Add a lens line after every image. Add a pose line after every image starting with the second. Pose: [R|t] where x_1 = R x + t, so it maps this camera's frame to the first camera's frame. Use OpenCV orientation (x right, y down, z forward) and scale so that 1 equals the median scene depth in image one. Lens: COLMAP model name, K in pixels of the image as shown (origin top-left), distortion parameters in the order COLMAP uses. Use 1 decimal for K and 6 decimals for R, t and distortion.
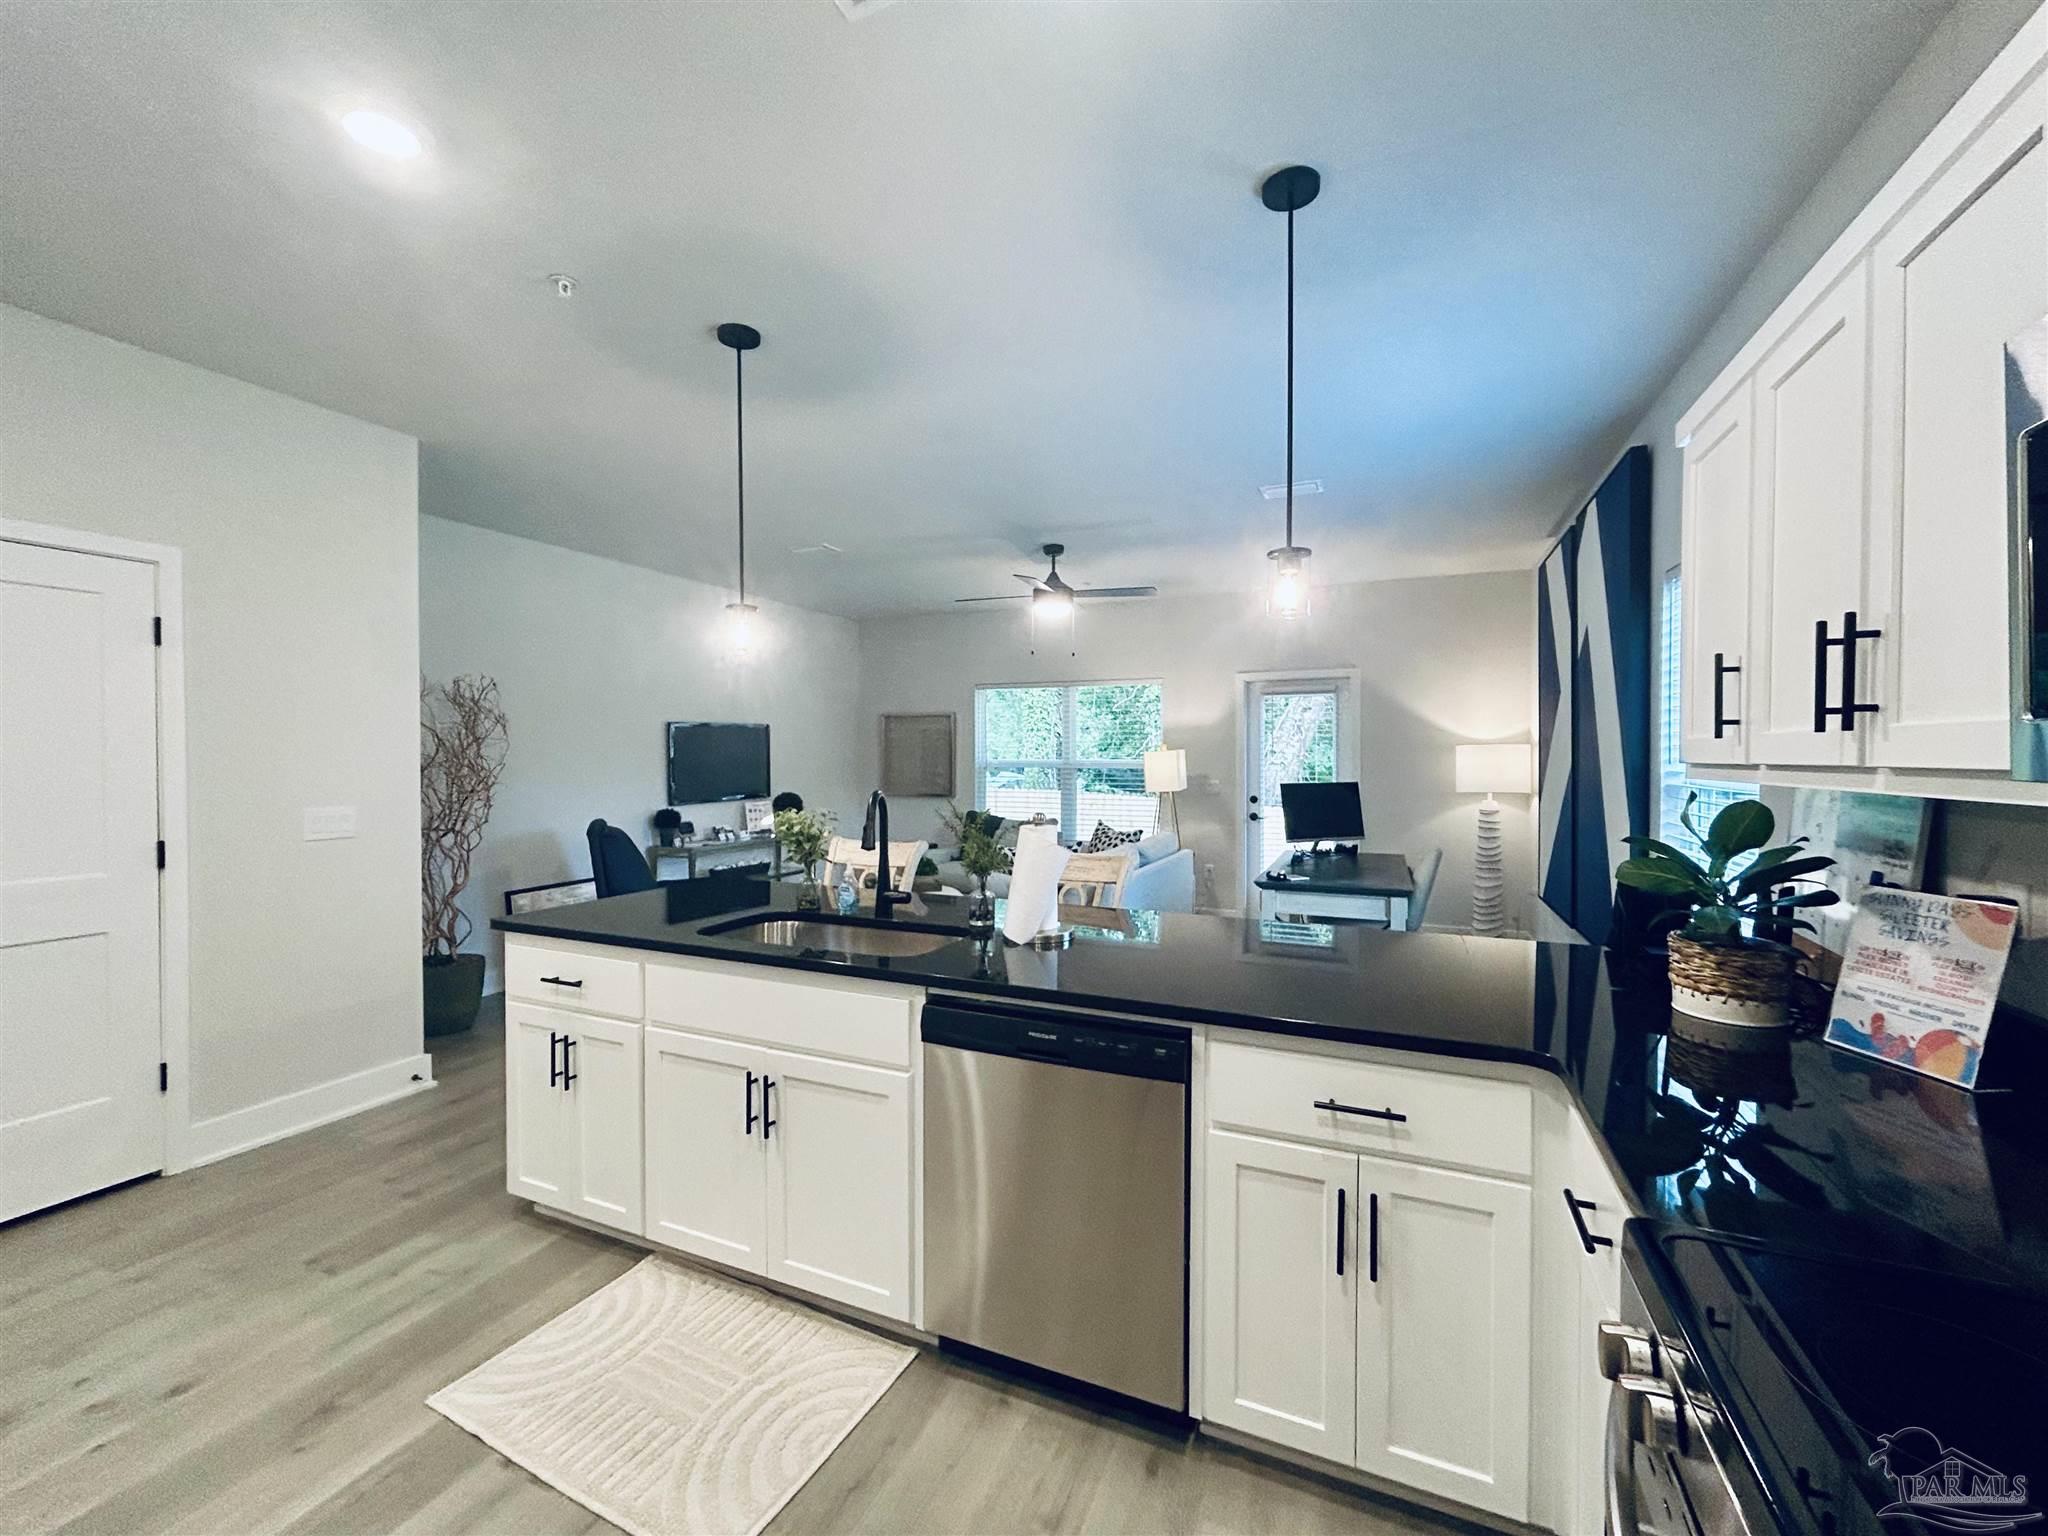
lens RADIAL K [[834.0, 0, 1018.9], [0, 834.0, 765.5], [0, 0, 1]] dist [0.001830, 0.000177]
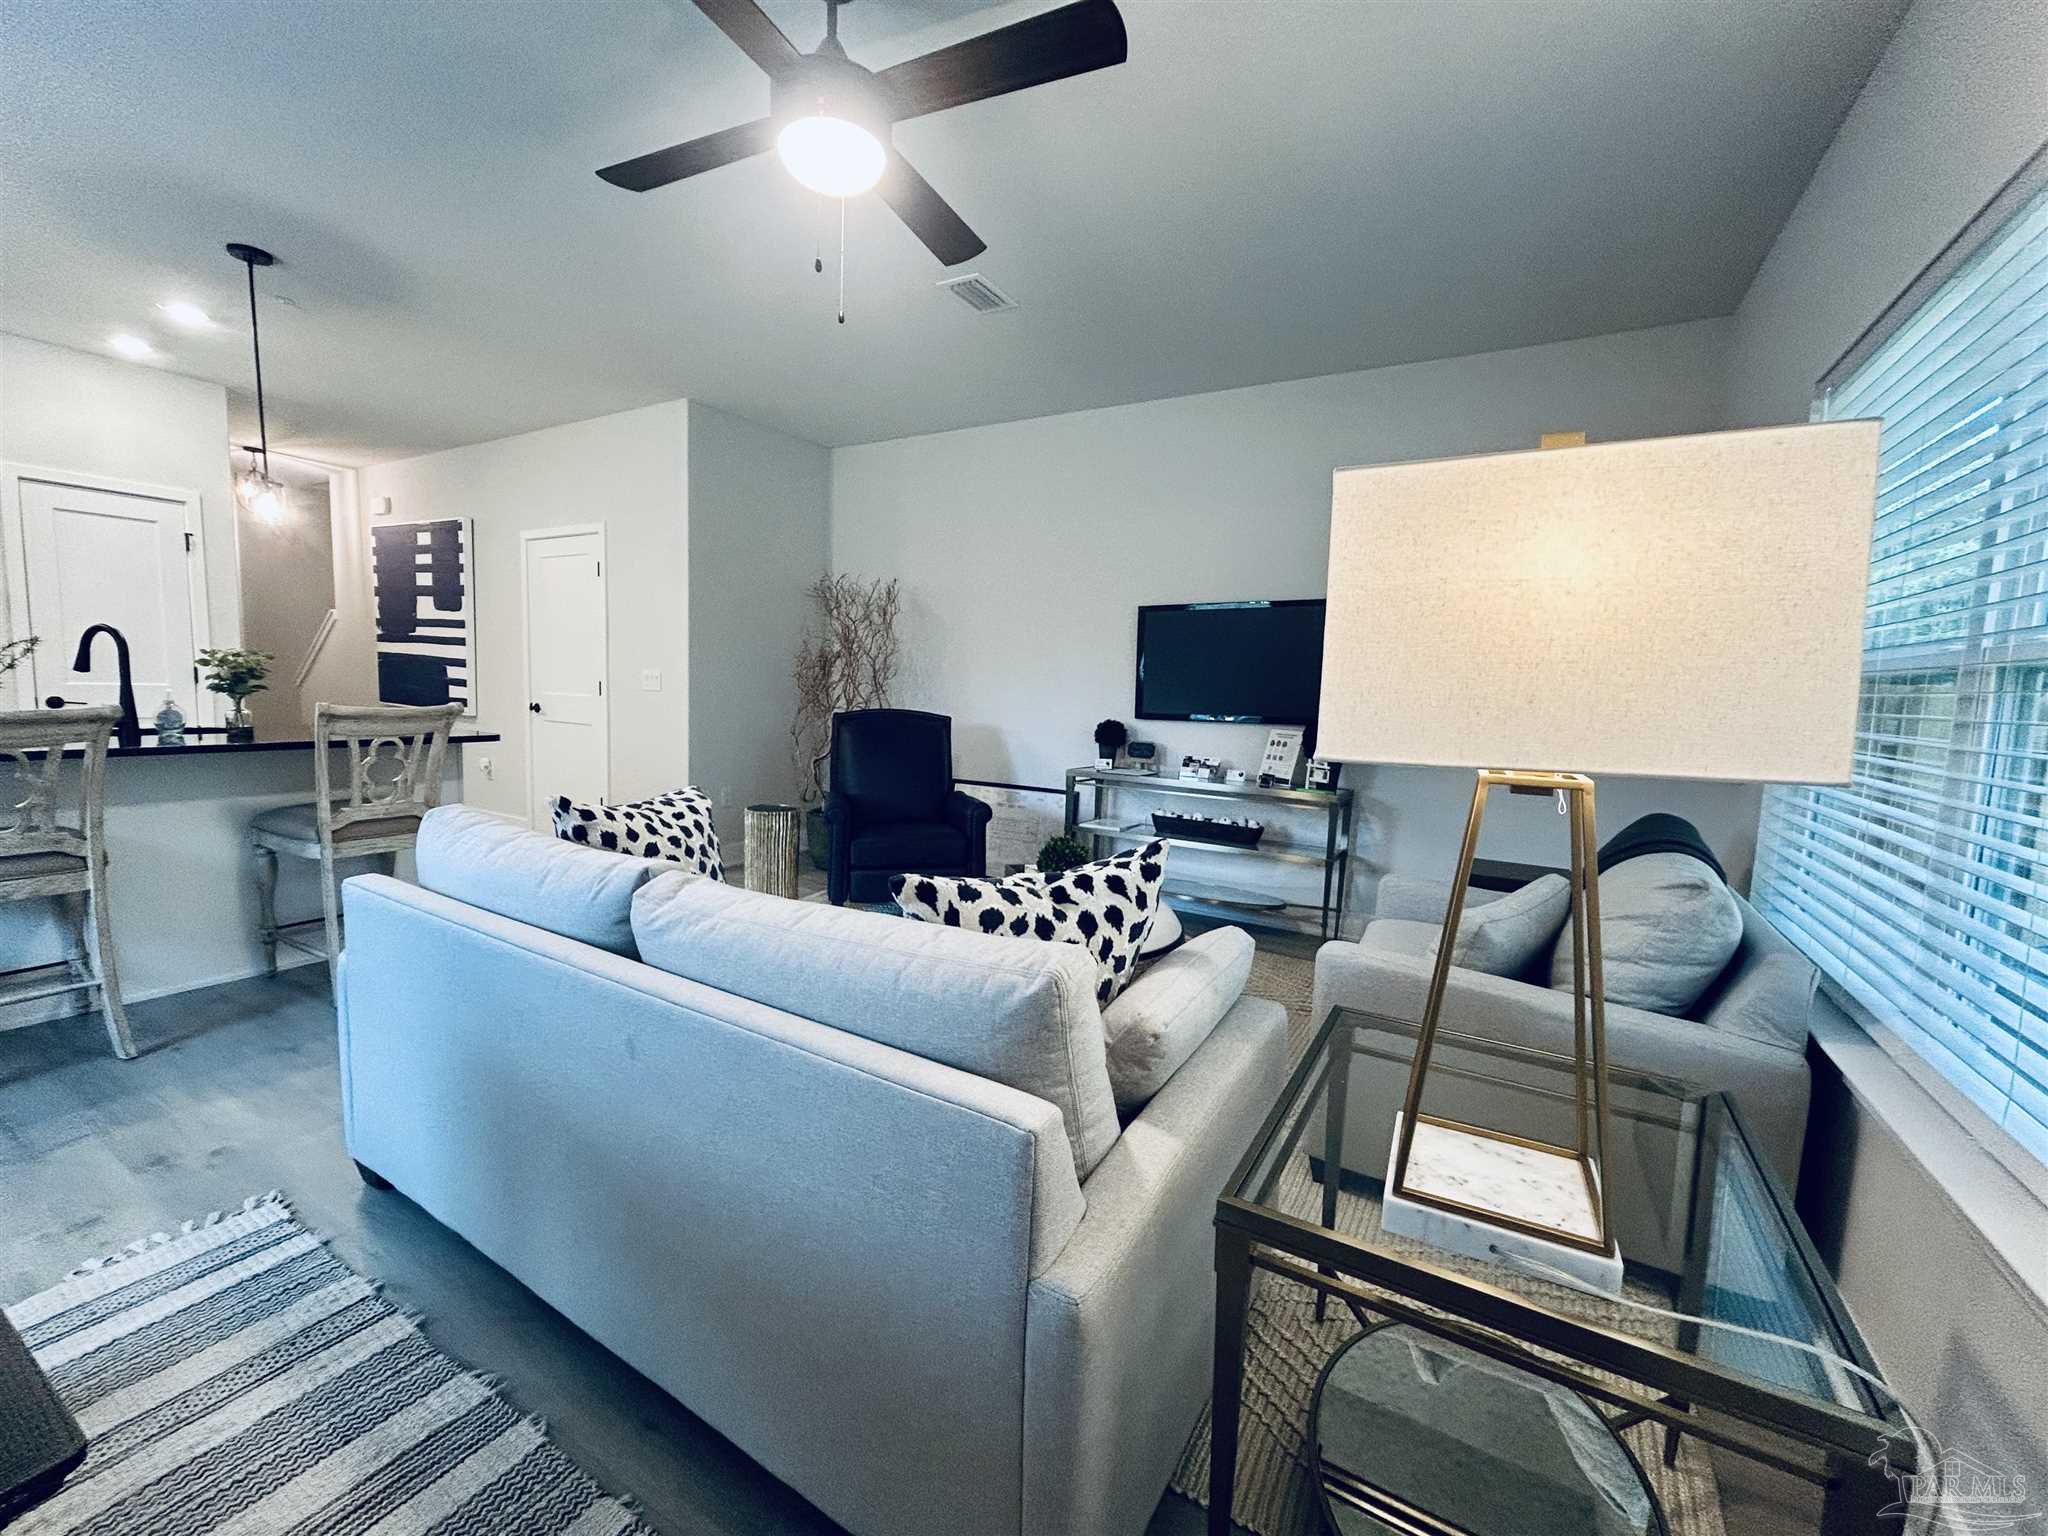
lens RADIAL K [[834.0, 0, 1018.9], [0, 834.0, 765.5], [0, 0, 1]] dist [0.001830, 0.000177]
pose [[-0.103109, 0.094350, -0.990185, 0.879918], [-0.052356, 0.993596, 0.100127, 0.036449], [0.993291, 0.062166, -0.097509, 2.469146]]
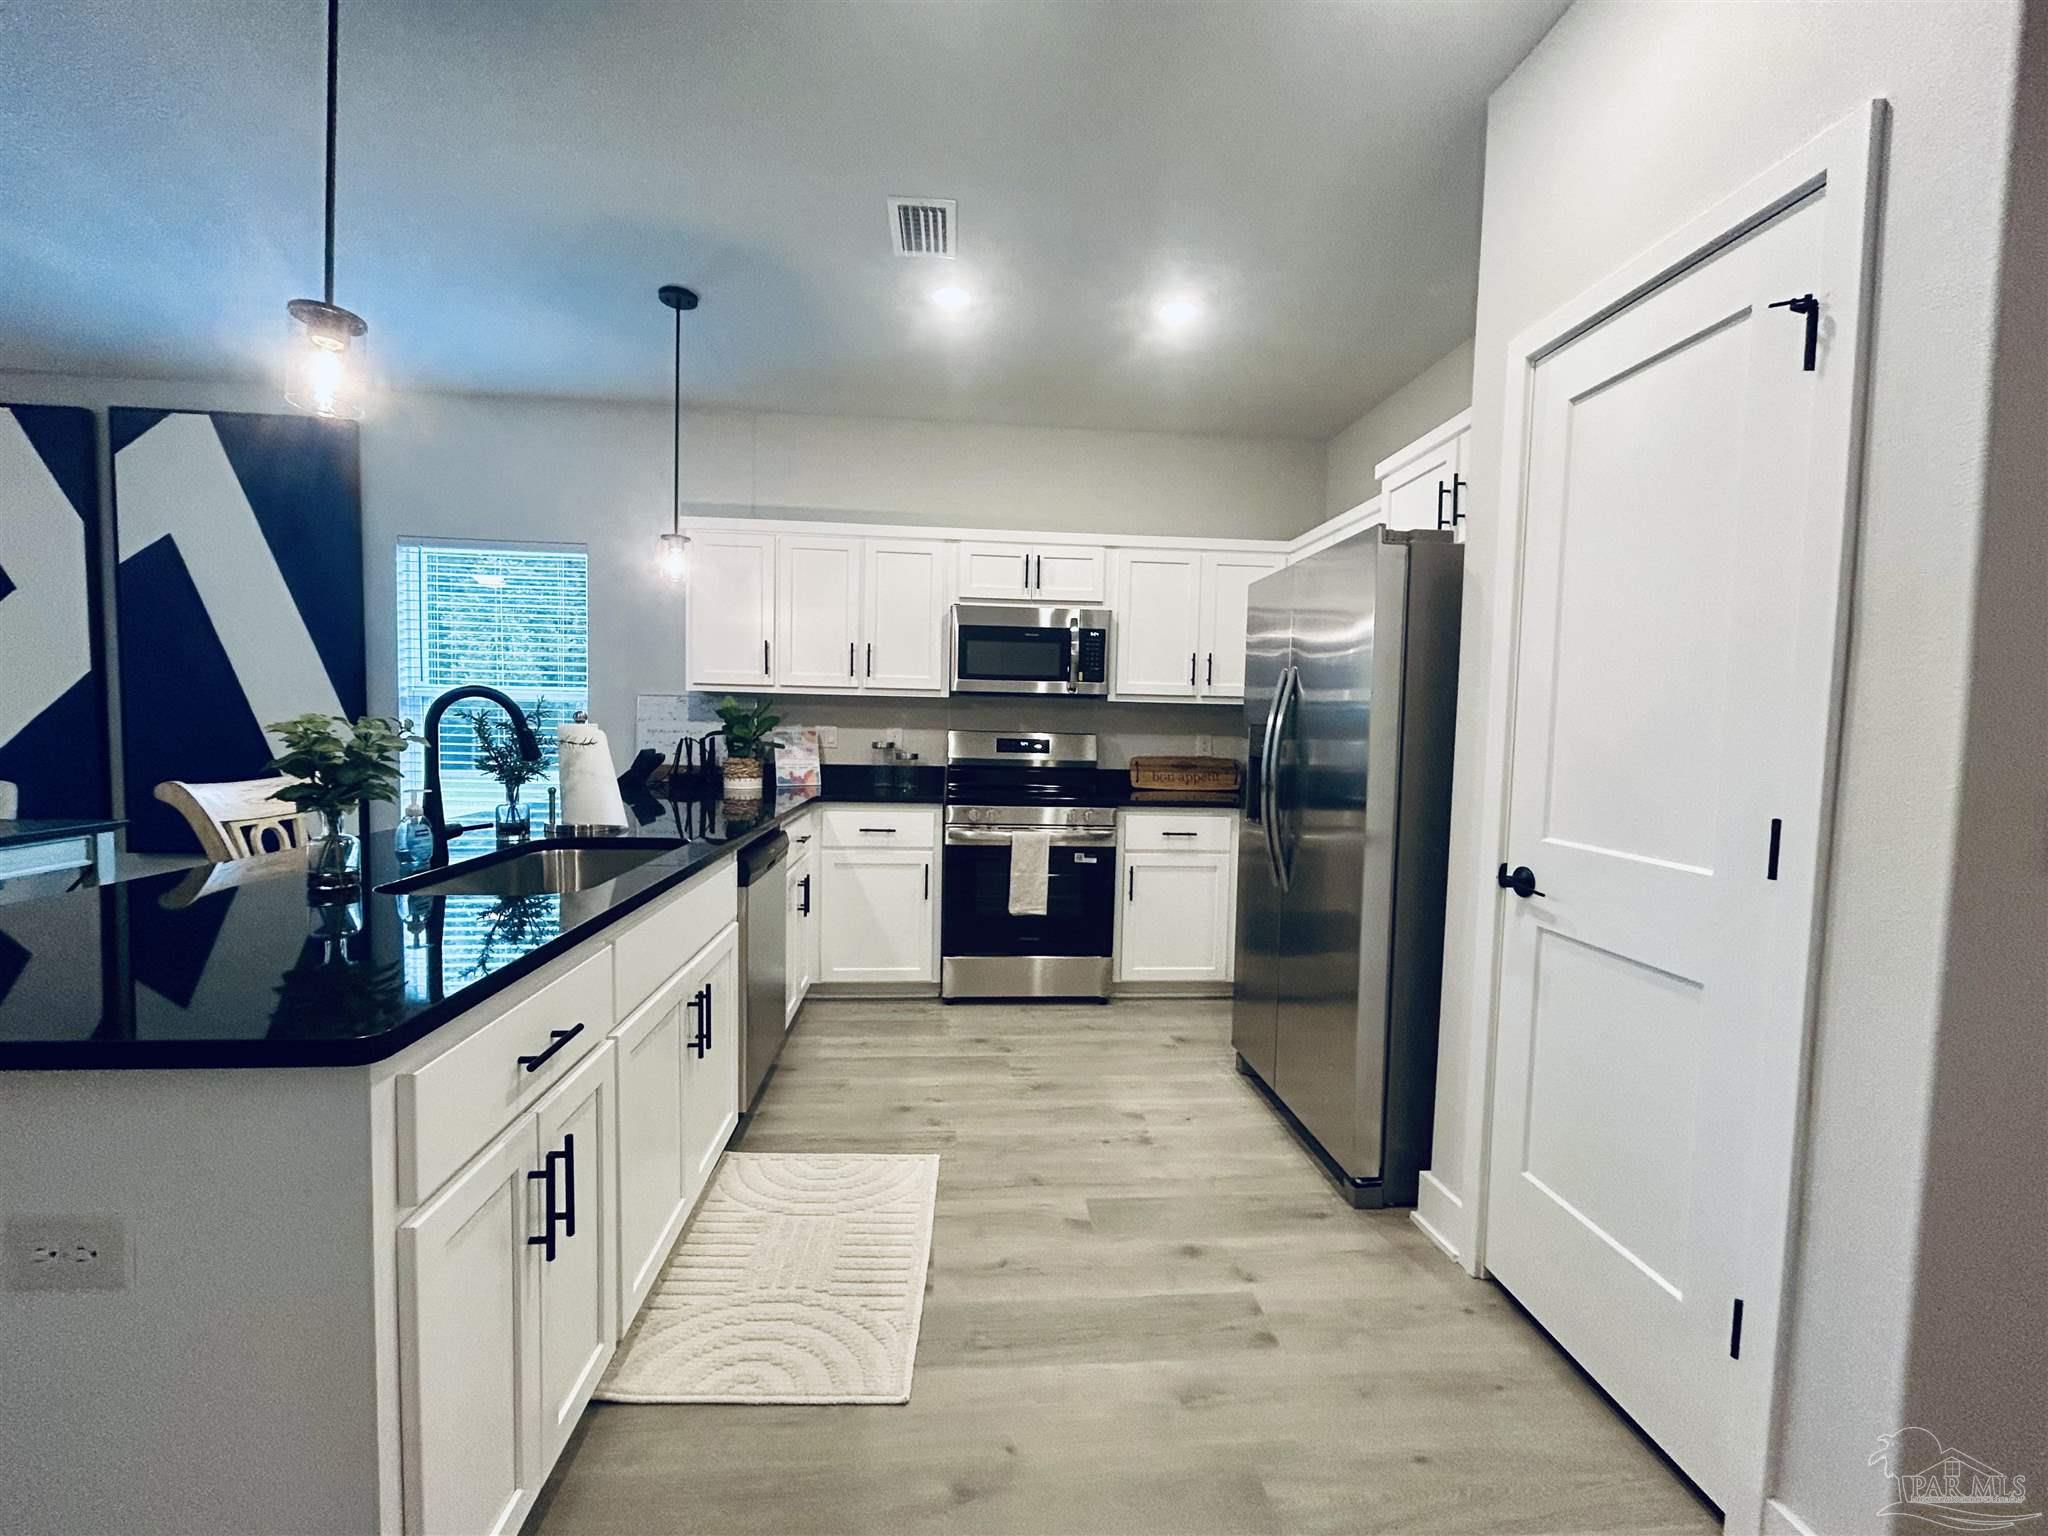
lens RADIAL K [[831.0, 0, 1024.0], [0, 831.0, 768.0], [0, 0, 1]] dist [-0.001594, -0.000422]
pose [[-0.492983, -0.058159, 0.868093, -1.098773], [-0.012770, 0.998139, 0.059620, 0.055332], [-0.869945, 0.018306, -0.492808, 0.978895]]
